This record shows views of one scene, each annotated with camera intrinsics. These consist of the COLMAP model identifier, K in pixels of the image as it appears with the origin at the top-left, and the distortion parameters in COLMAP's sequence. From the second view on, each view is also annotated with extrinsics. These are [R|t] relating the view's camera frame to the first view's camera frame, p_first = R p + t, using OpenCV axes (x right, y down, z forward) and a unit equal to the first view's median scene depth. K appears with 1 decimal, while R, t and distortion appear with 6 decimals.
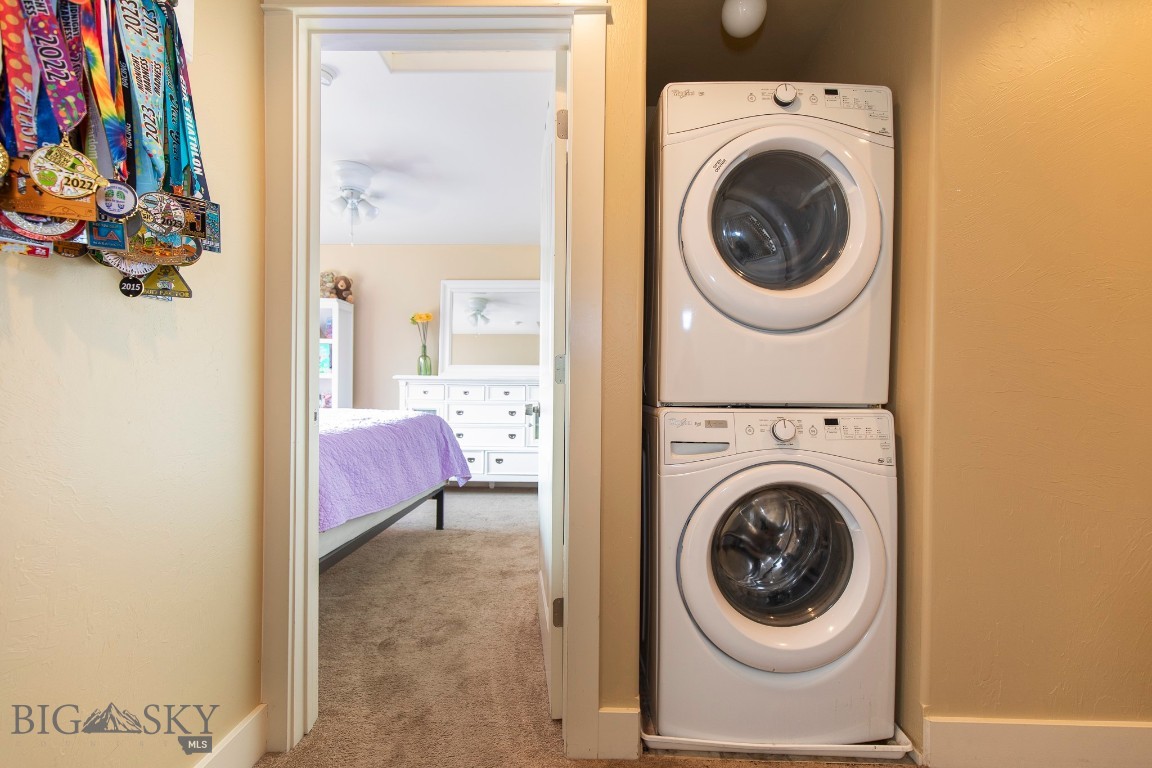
lens RADIAL K [[510.7, 0, 576.0], [0, 510.7, 384.0], [0, 0, 1]] dist [0.000626, 0.000082]
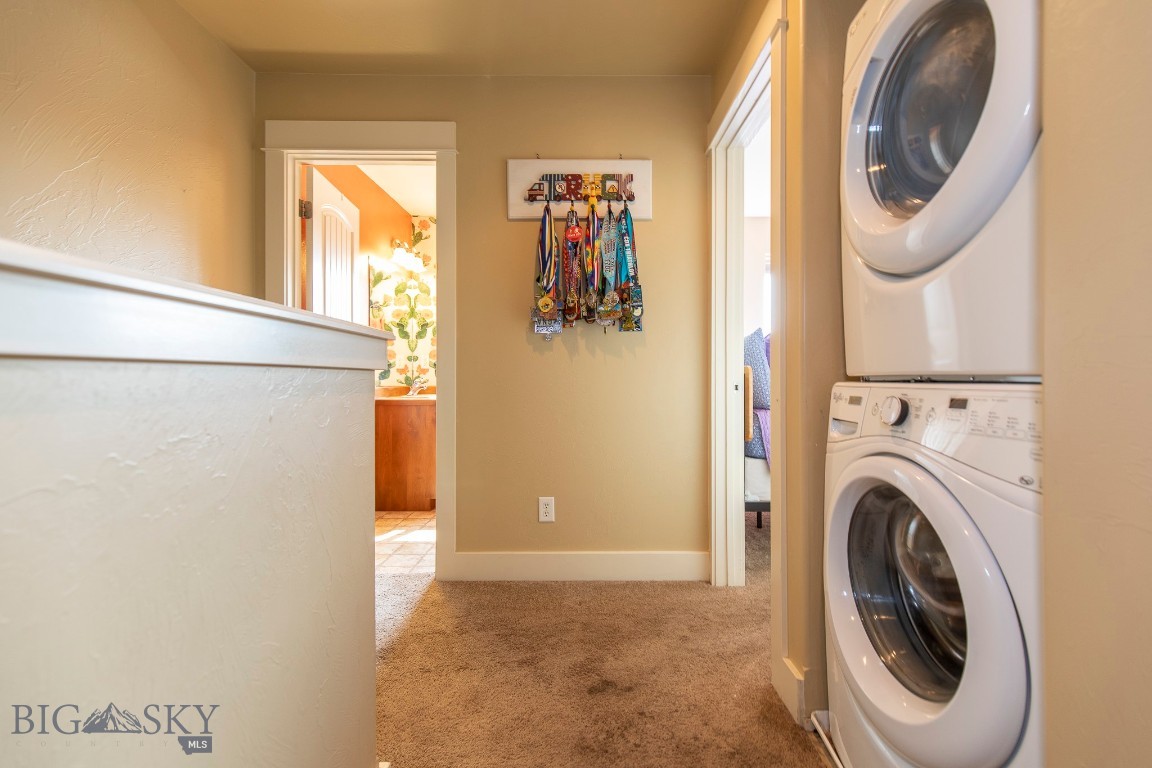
lens RADIAL K [[516.7, 0, 576.0], [0, 516.7, 384.0], [0, 0, 1]] dist [0.000249, 0.000055]
pose [[0.000444, 0.004171, -0.999991, 1.129735], [0.002508, 0.999988, 0.004172, 0.046783], [0.999997, -0.002510, 0.000433, 0.537466]]
